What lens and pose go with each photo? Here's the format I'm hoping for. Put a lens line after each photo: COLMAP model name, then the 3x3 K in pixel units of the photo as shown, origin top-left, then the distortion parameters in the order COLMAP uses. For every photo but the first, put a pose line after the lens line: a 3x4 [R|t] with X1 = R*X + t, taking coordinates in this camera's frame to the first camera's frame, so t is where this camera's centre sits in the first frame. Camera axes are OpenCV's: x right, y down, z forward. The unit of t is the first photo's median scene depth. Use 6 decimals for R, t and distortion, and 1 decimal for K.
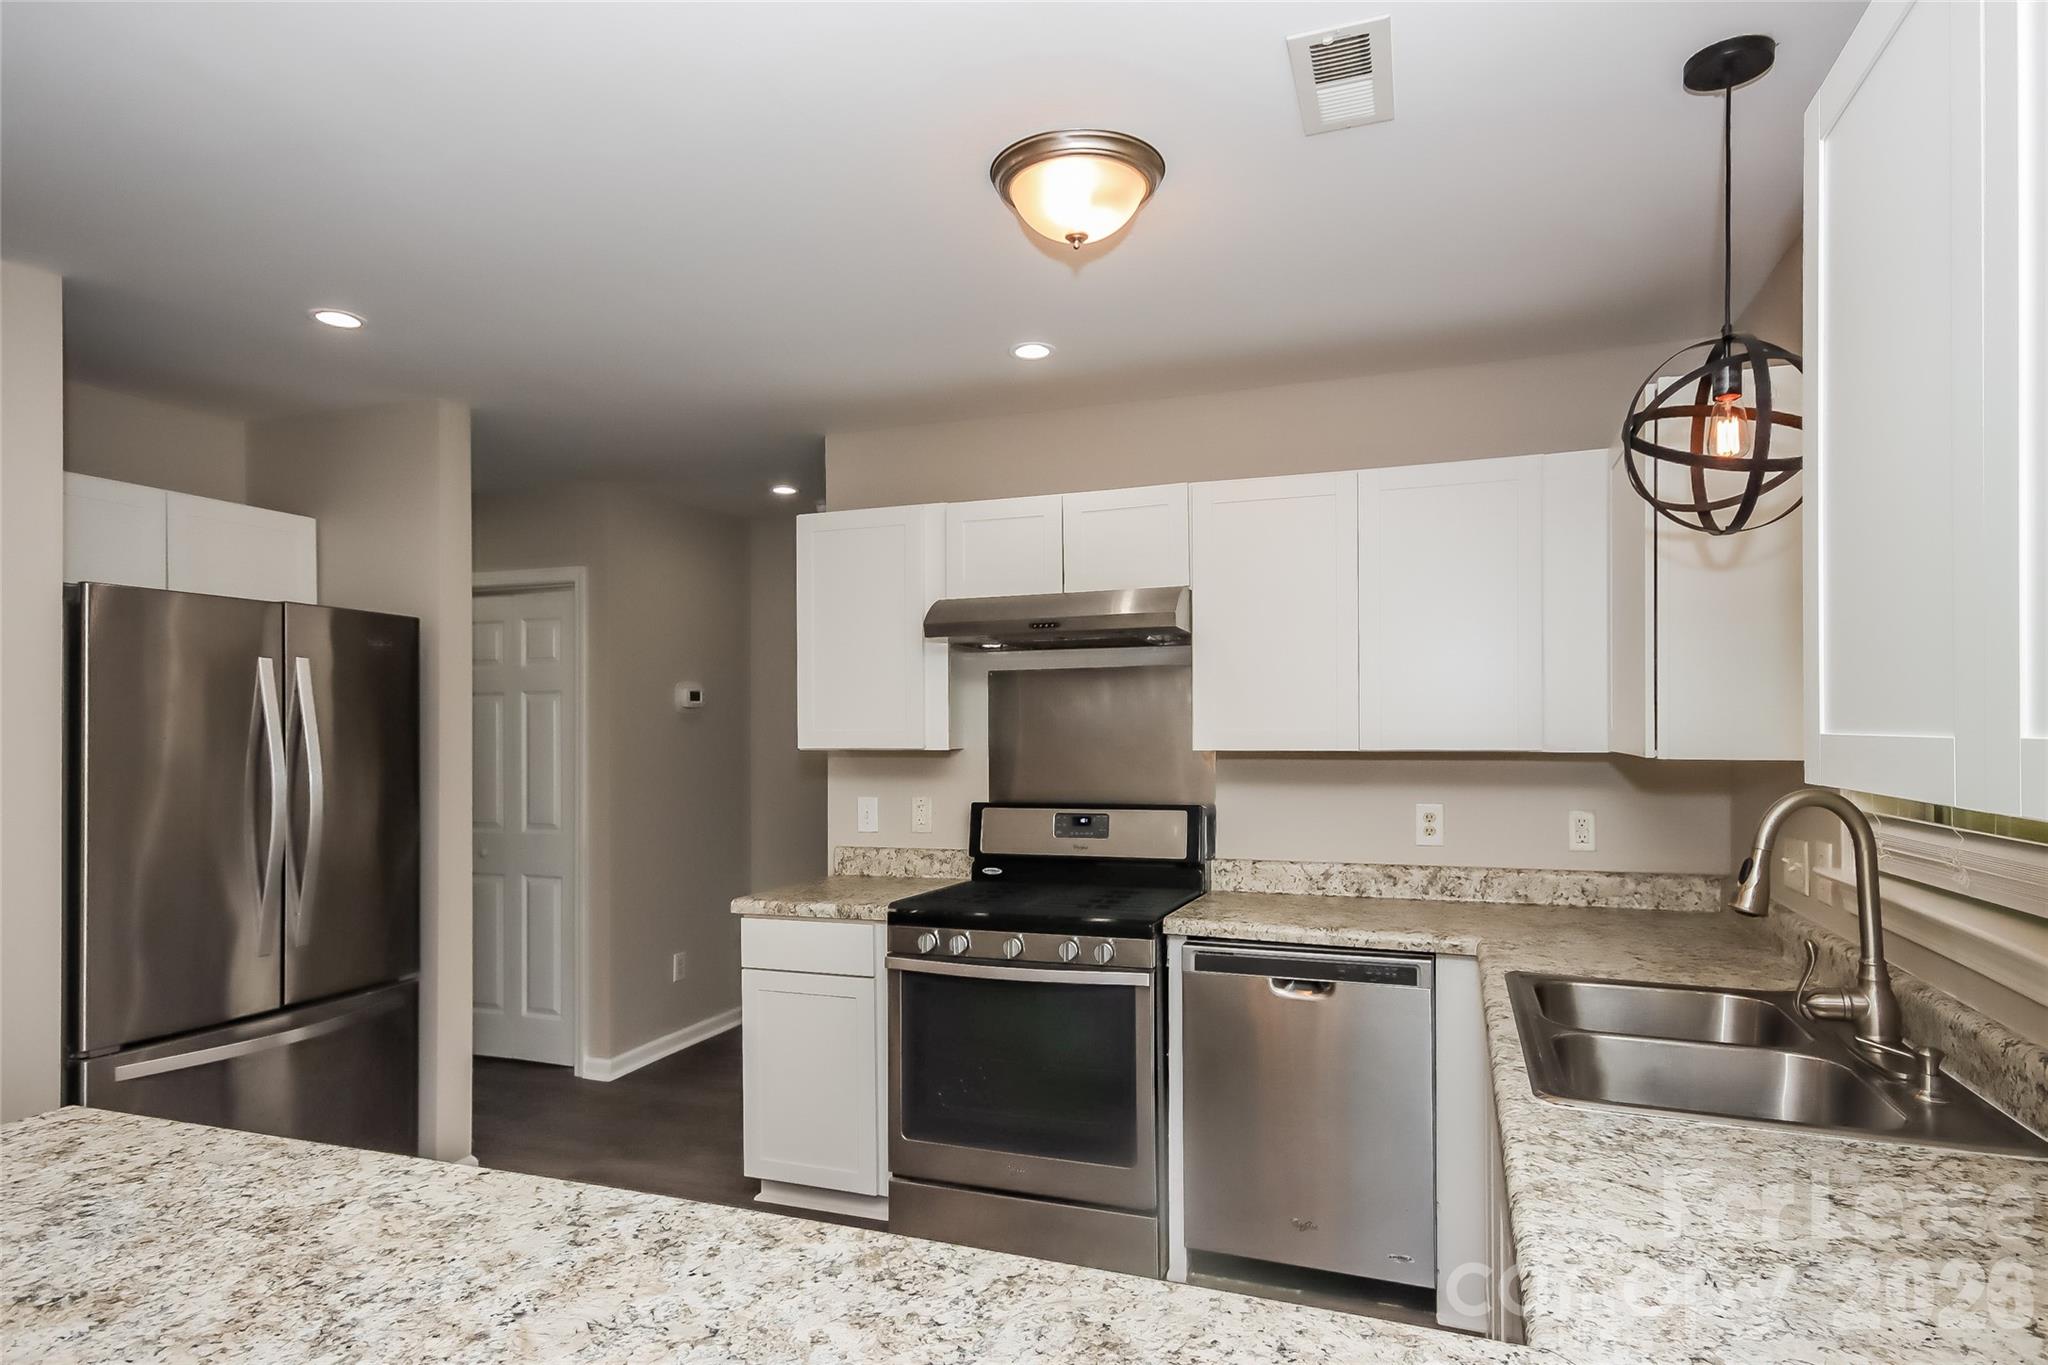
lens RADIAL K [[1160.9, 0, 1018.8], [0, 1160.9, 725.7], [0, 0, 1]] dist [0.046890, -0.000136]
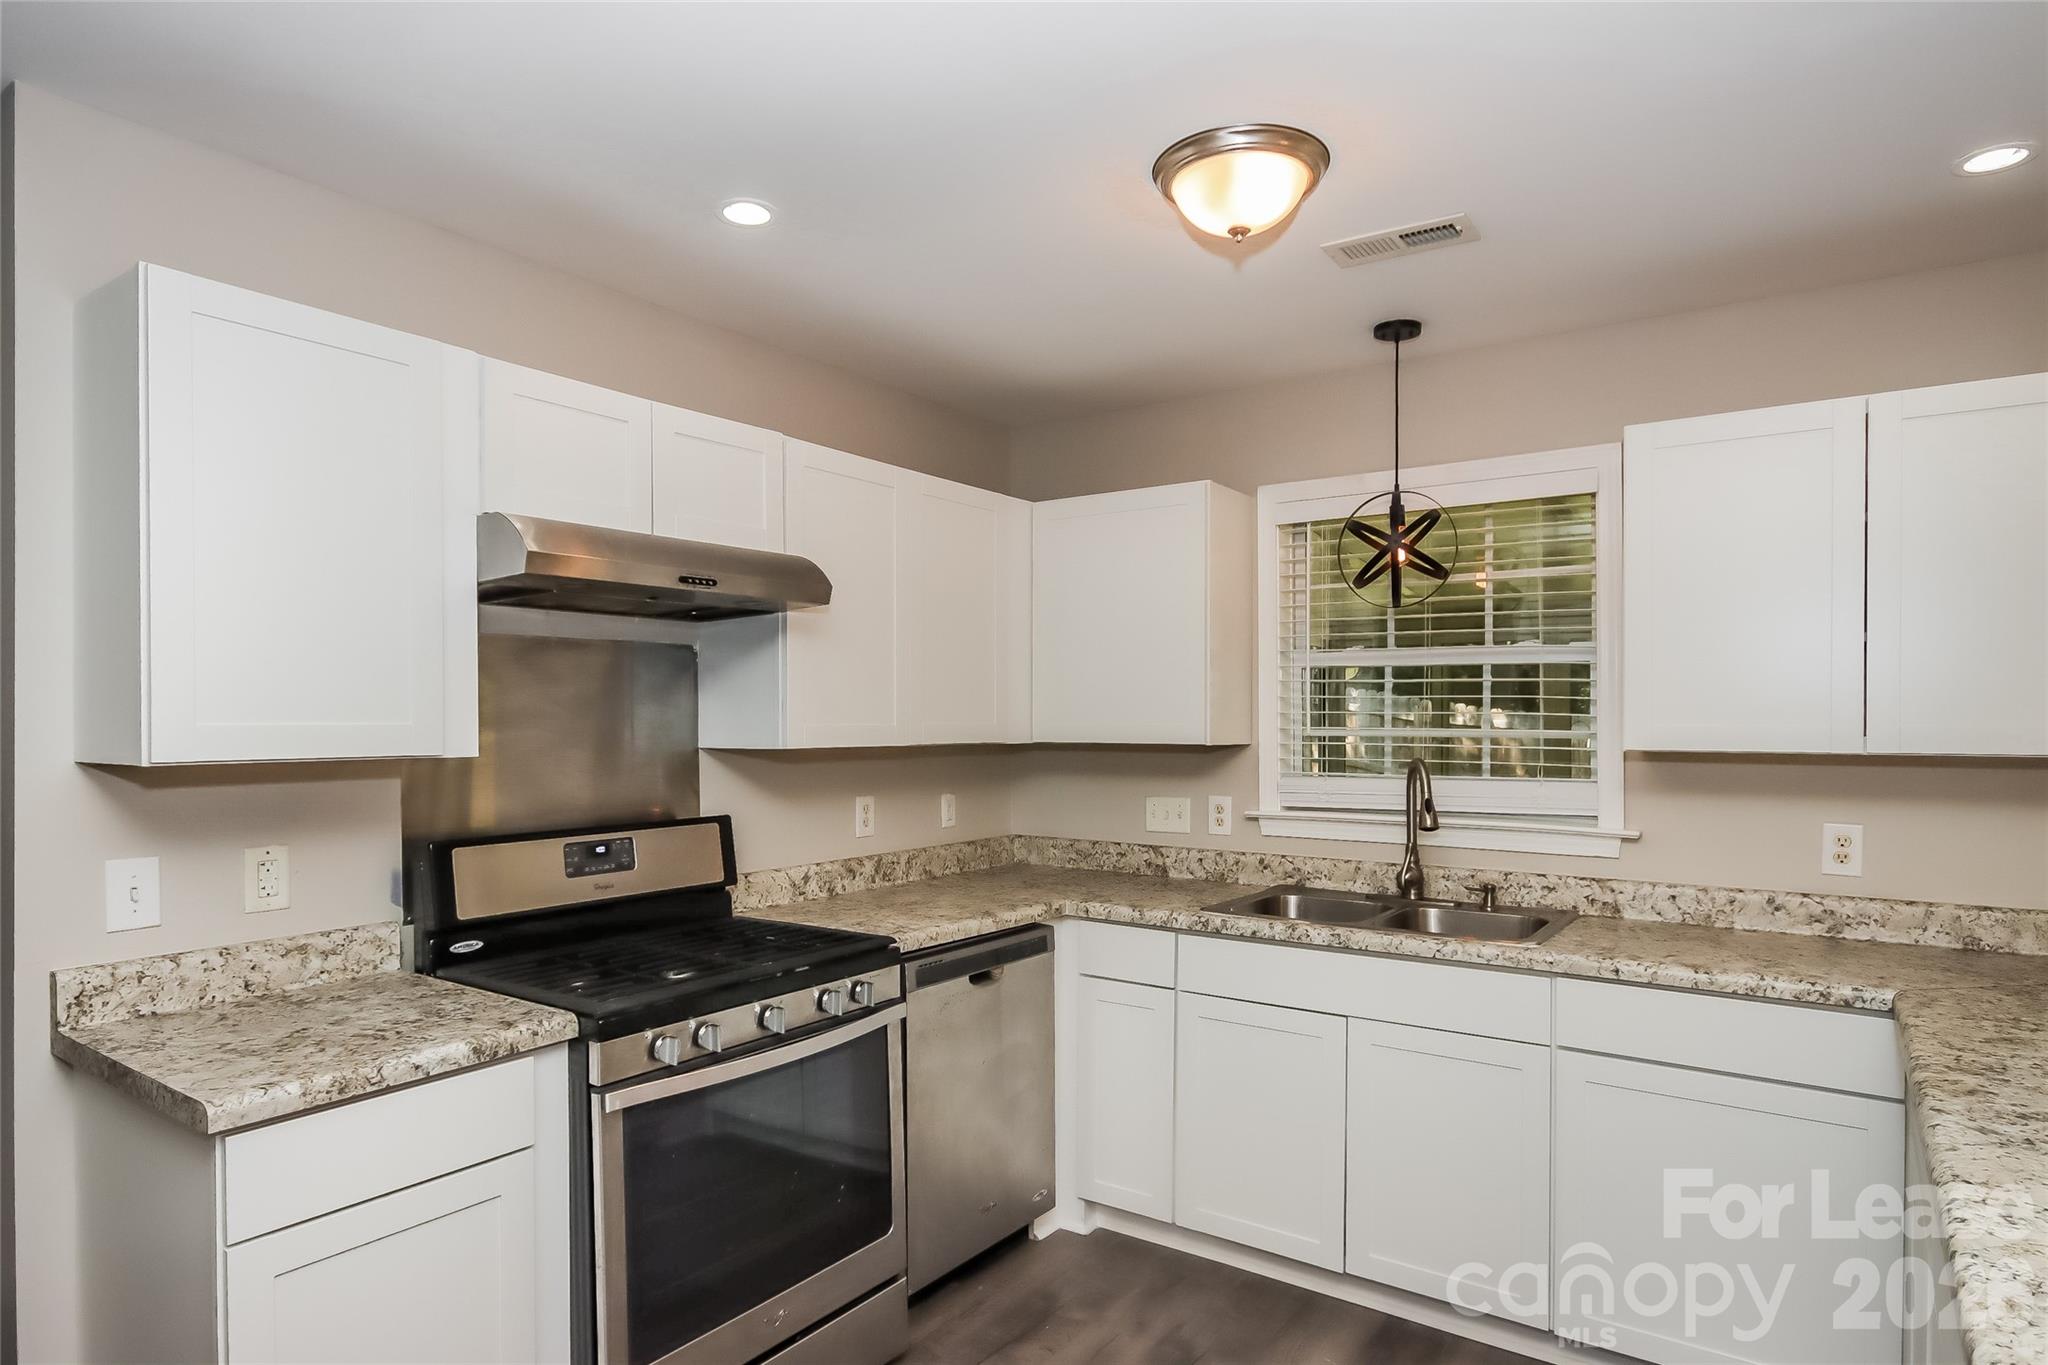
lens RADIAL K [[1160.9, 0, 1018.8], [0, 1160.9, 725.7], [0, 0, 1]] dist [0.046890, -0.000136]
pose [[0.262881, 0.002306, 0.964826, -0.613634], [-0.006295, 0.999980, -0.000675, 0.002794], [-0.964808, -0.005896, 0.262890, 0.587292]]
